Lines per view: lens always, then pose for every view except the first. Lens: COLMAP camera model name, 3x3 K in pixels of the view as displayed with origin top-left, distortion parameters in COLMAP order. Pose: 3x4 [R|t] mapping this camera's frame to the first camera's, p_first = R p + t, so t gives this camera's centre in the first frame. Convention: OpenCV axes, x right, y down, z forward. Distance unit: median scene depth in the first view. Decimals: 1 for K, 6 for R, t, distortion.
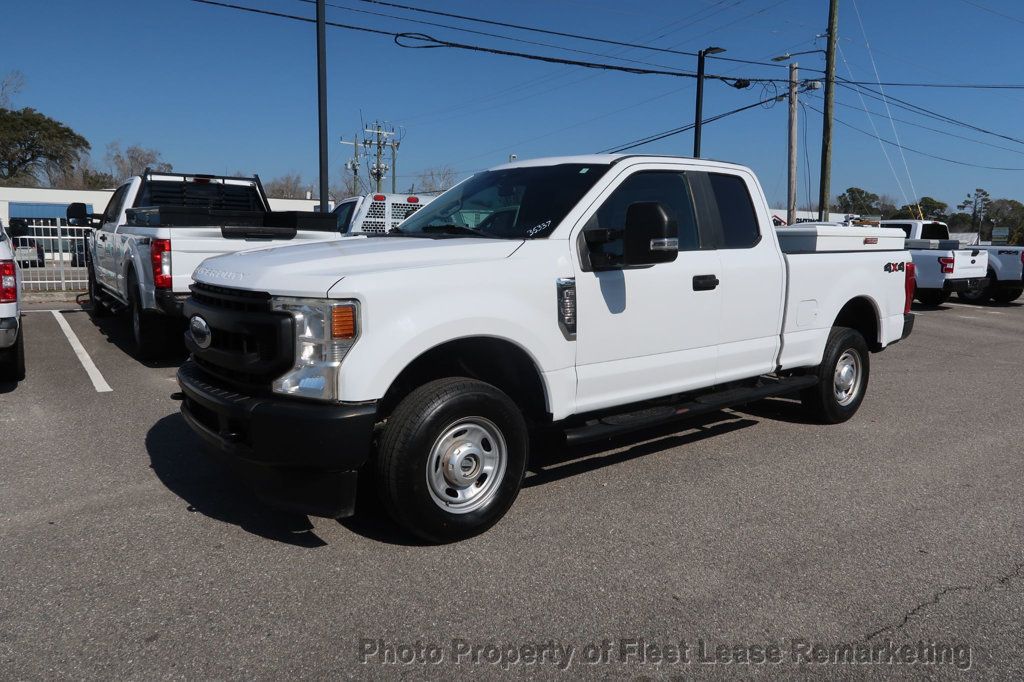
lens RADIAL K [[699.2, 0, 512.0], [0, 699.2, 341.0], [0, 0, 1]] dist [-0.022819, 0.003695]
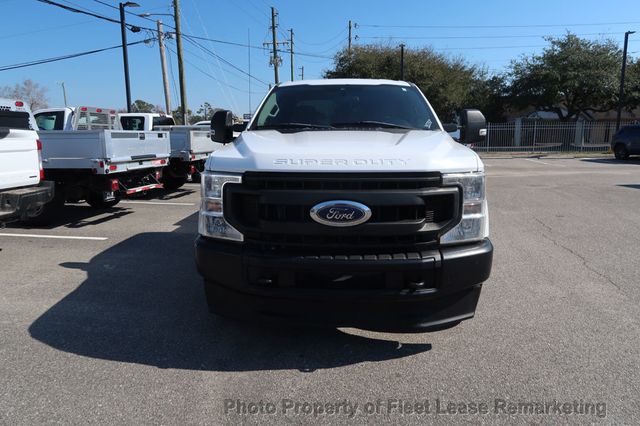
lens RADIAL K [[437.0, 0, 320.0], [0, 437.0, 213.0], [0, 0, 1]] dist [-0.022819, 0.003695]
pose [[0.672990, -0.149595, 0.724366, -0.129598], [0.121107, 0.988404, 0.091606, -0.011316], [-0.729670, 0.026075, 0.683302, 0.066805]]
